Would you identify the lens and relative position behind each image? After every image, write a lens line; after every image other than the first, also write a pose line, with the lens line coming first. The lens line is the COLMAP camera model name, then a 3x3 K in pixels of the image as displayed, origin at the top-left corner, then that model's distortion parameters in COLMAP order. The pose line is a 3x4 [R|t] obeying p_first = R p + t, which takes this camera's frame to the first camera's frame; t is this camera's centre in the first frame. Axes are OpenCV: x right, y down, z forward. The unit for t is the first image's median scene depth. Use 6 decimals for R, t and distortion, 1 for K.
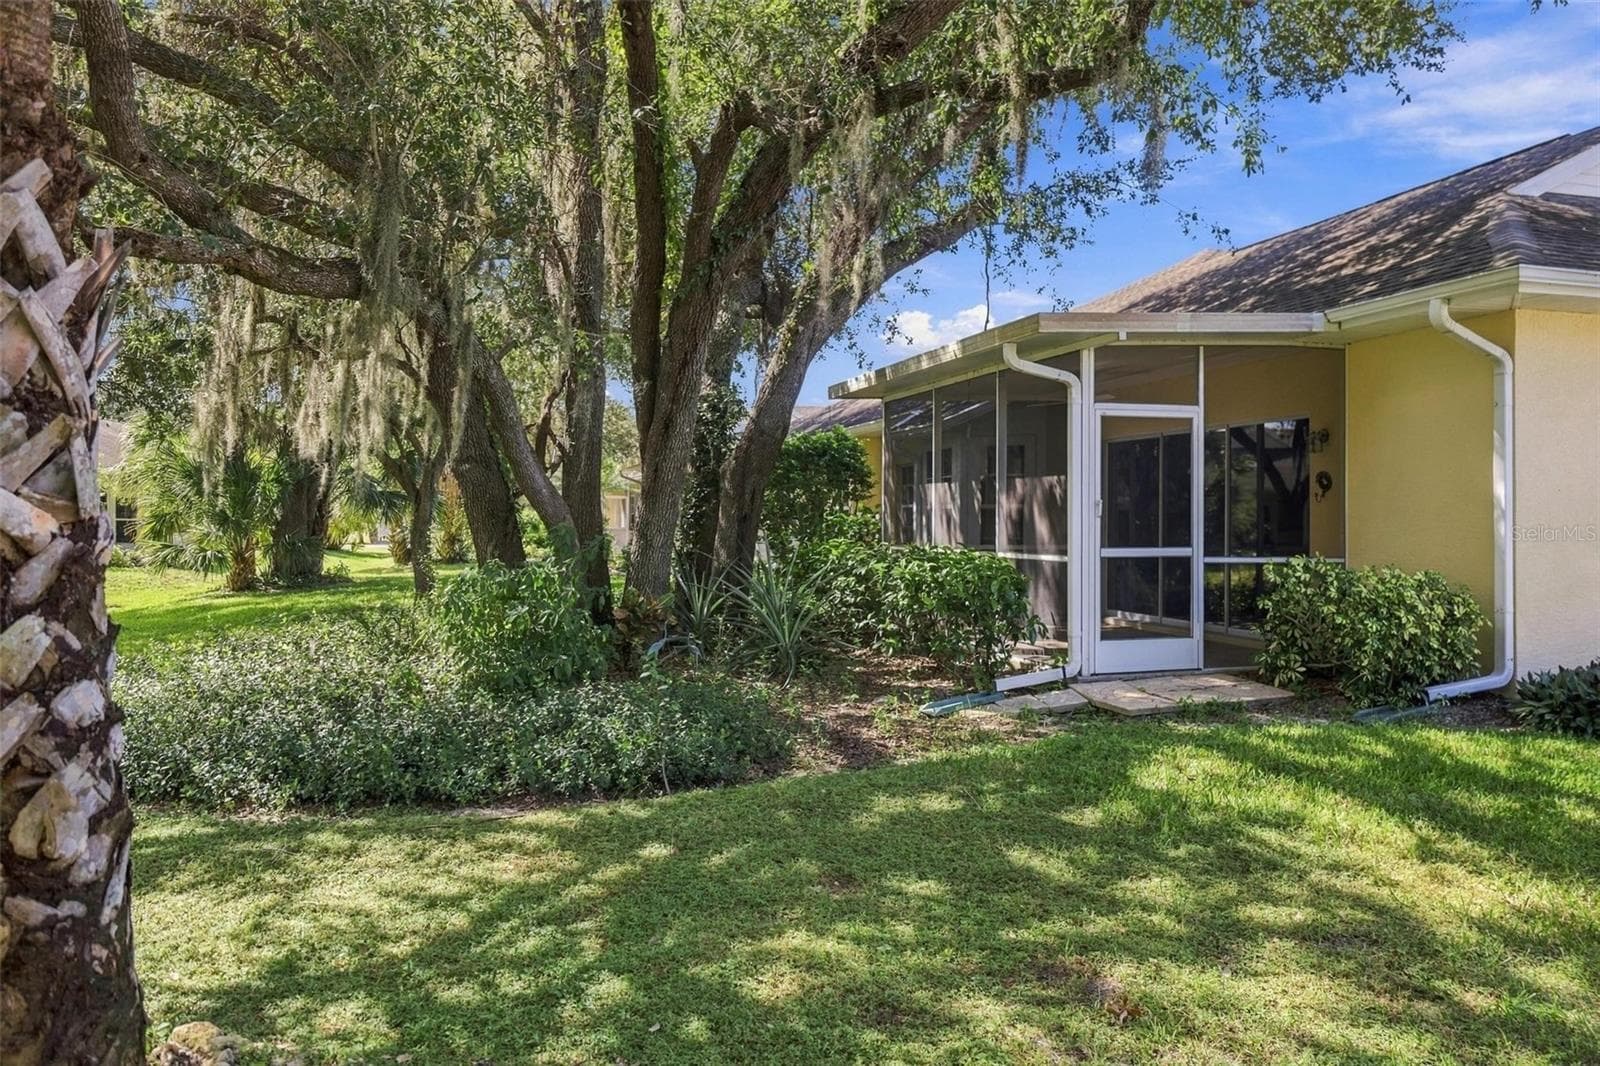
lens RADIAL K [[1158.4, 0, 800.0], [0, 1158.4, 533.0], [0, 0, 1]] dist [0.086757, -0.141666]
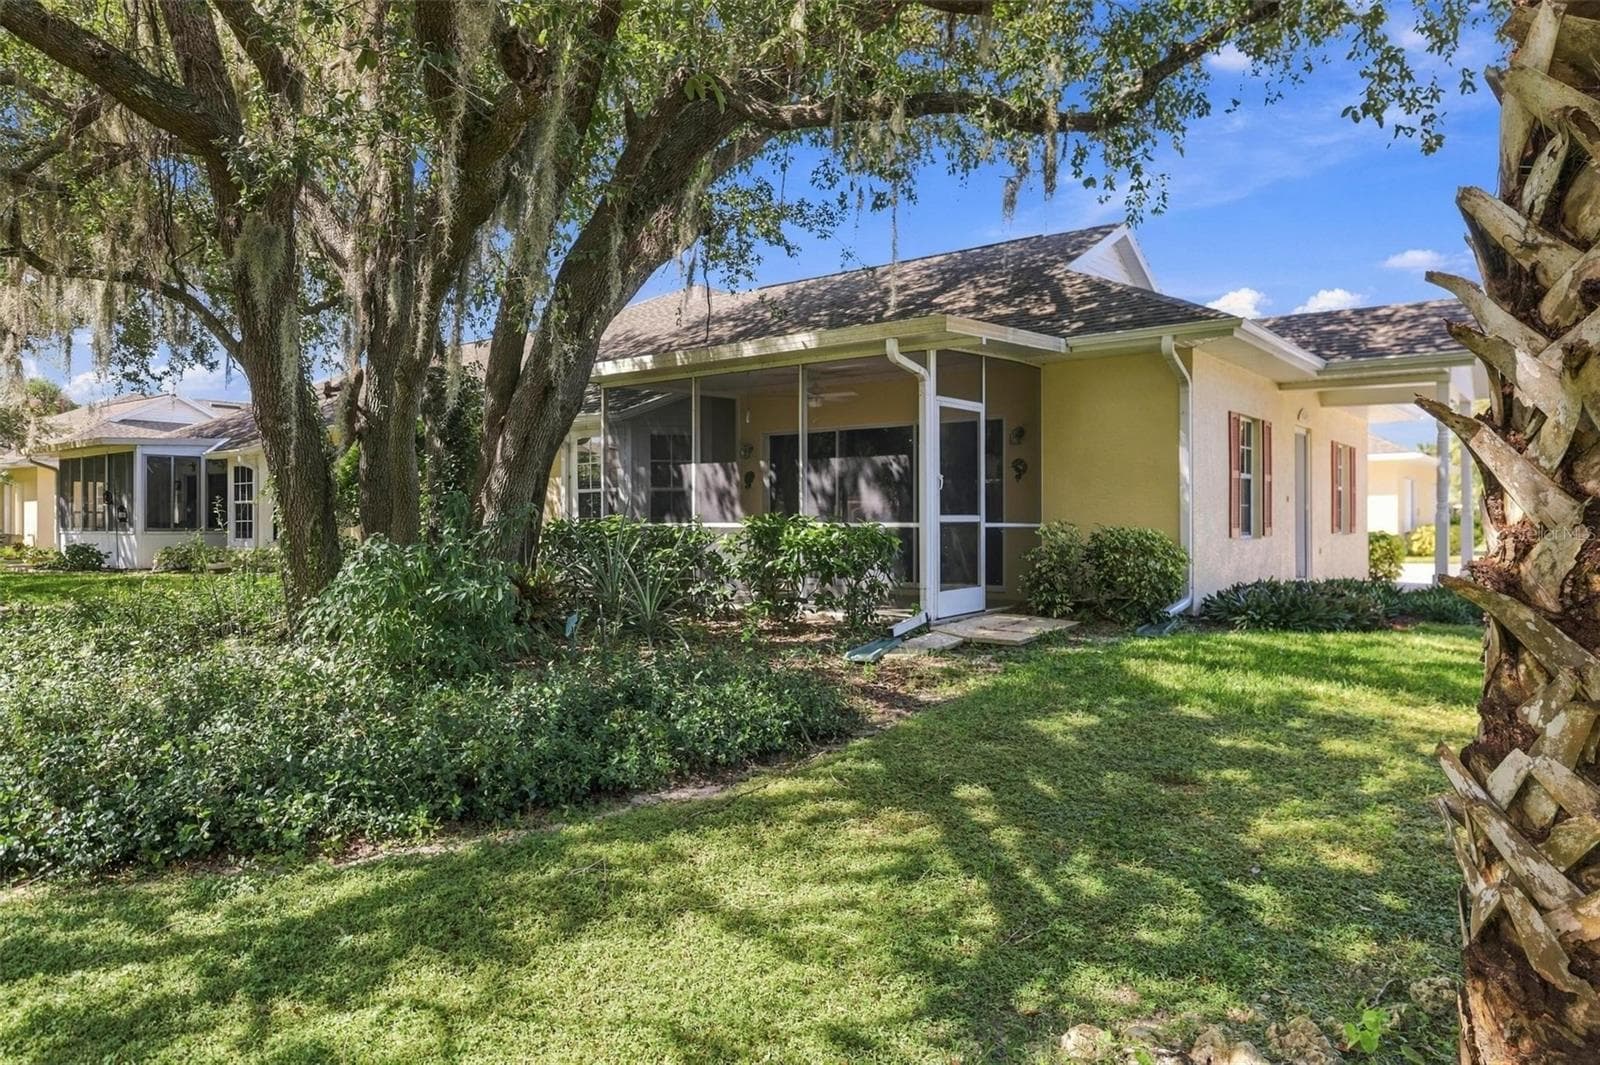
lens RADIAL K [[1008.9, 0, 800.0], [0, 1008.9, 532.5], [0, 0, 1]] dist [0.001788, 0.000091]
pose [[0.813096, -0.012605, 0.581993, -0.472818], [0.014079, 0.999899, 0.001986, 0.027487], [-0.581960, 0.006579, 0.813191, 0.234766]]
